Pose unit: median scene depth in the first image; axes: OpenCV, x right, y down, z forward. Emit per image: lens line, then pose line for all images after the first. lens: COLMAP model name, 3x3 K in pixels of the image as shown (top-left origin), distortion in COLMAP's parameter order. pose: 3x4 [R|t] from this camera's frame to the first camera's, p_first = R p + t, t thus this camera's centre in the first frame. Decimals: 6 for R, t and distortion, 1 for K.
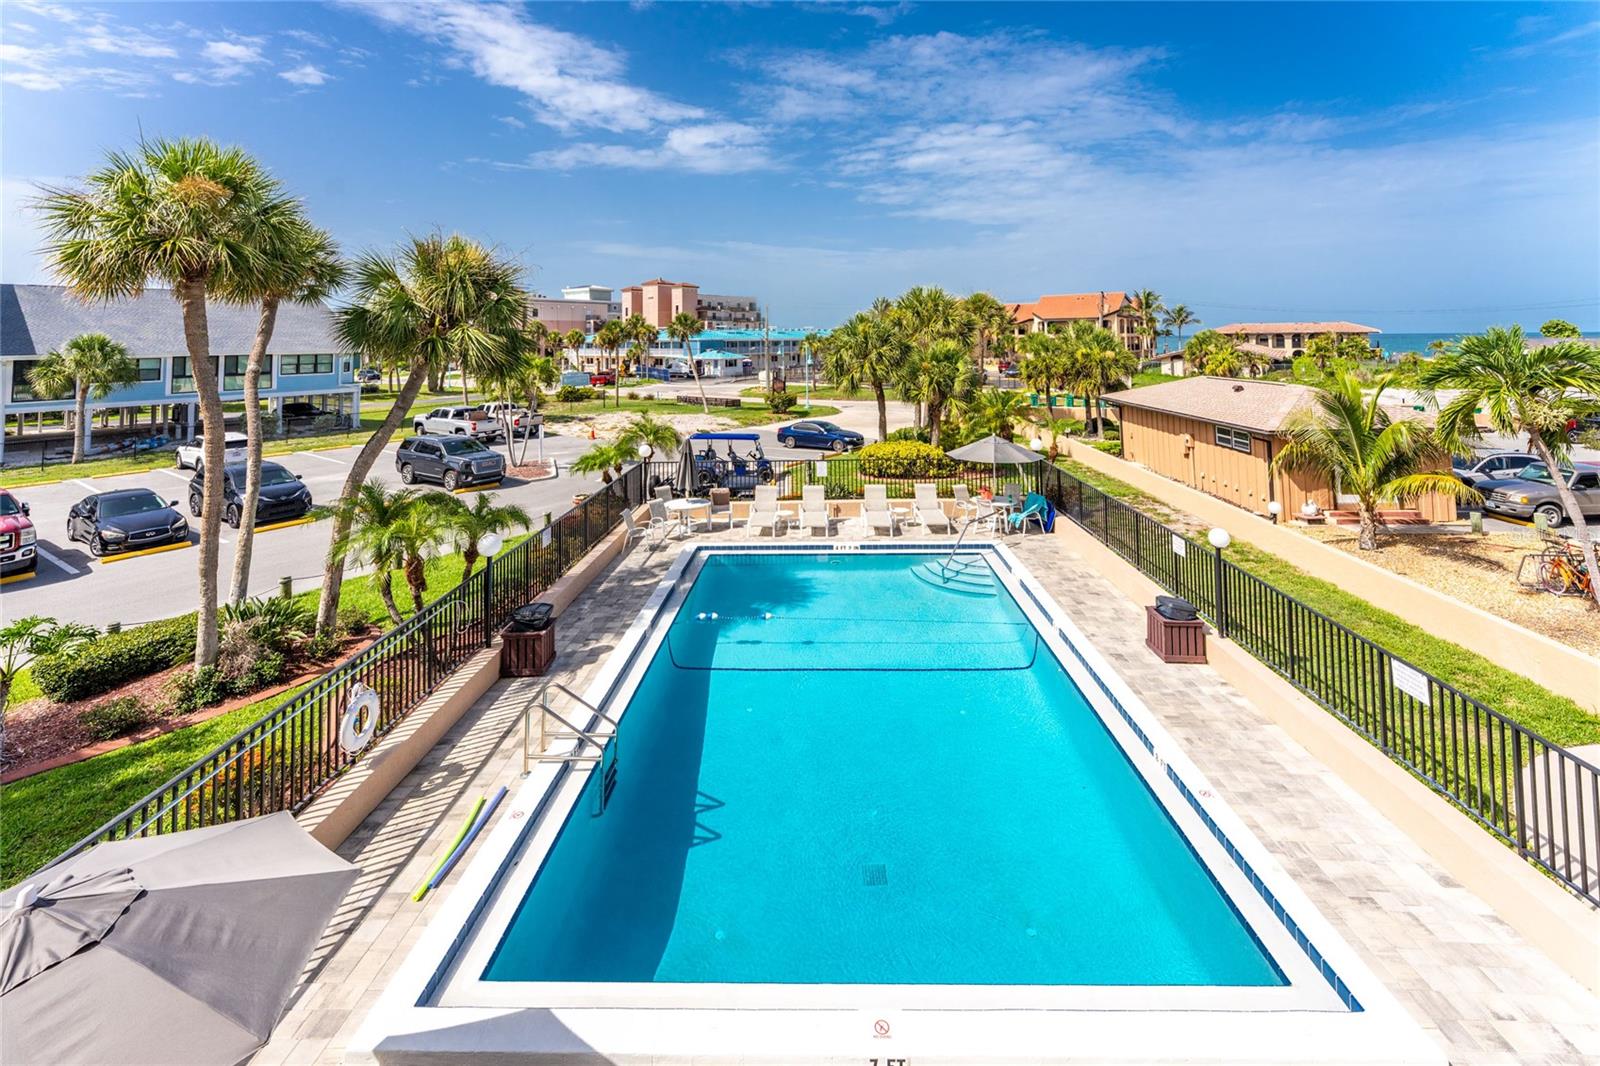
lens RADIAL K [[652.2, 0, 793.9], [0, 652.2, 538.2], [0, 0, 1]] dist [0.002494, -0.000048]
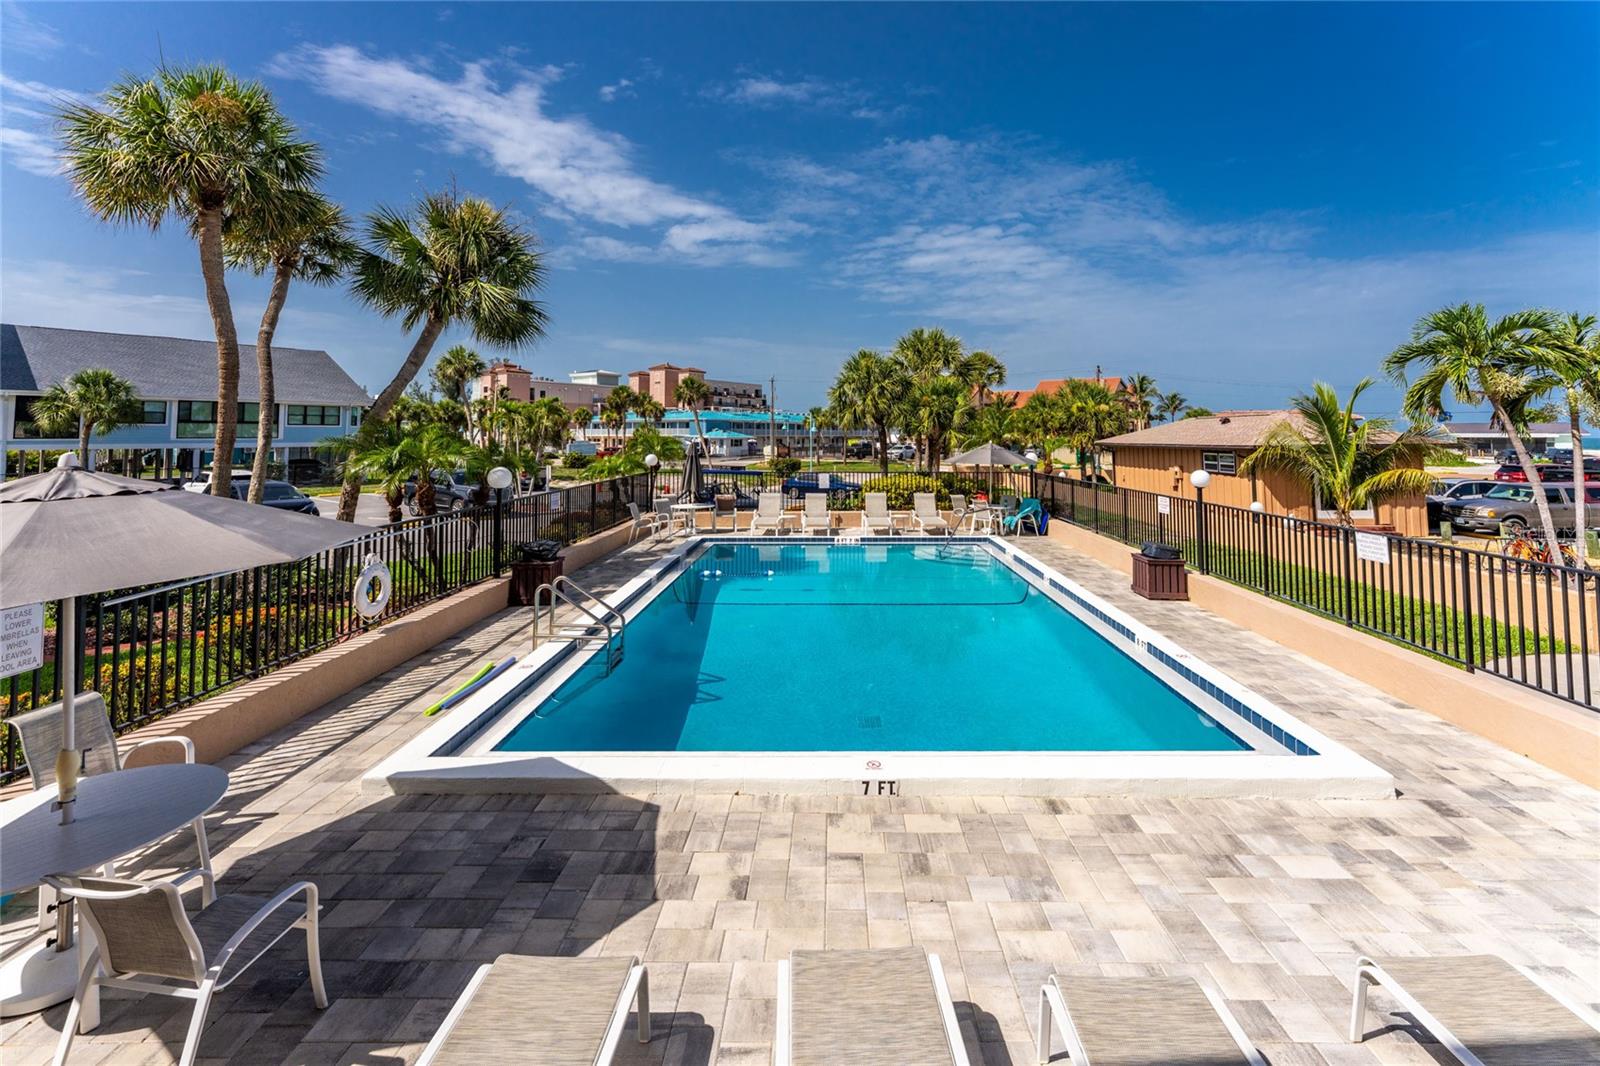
lens RADIAL K [[634.5, 0, 809.3], [0, 634.5, 533.7], [0, 0, 1]] dist [-0.001137, 0.000066]
pose [[0.999705, 0.012551, 0.020807, 0.000916], [-0.012577, 0.999920, 0.001113, 0.111881], [-0.020792, -0.001375, 0.999783, -0.008847]]
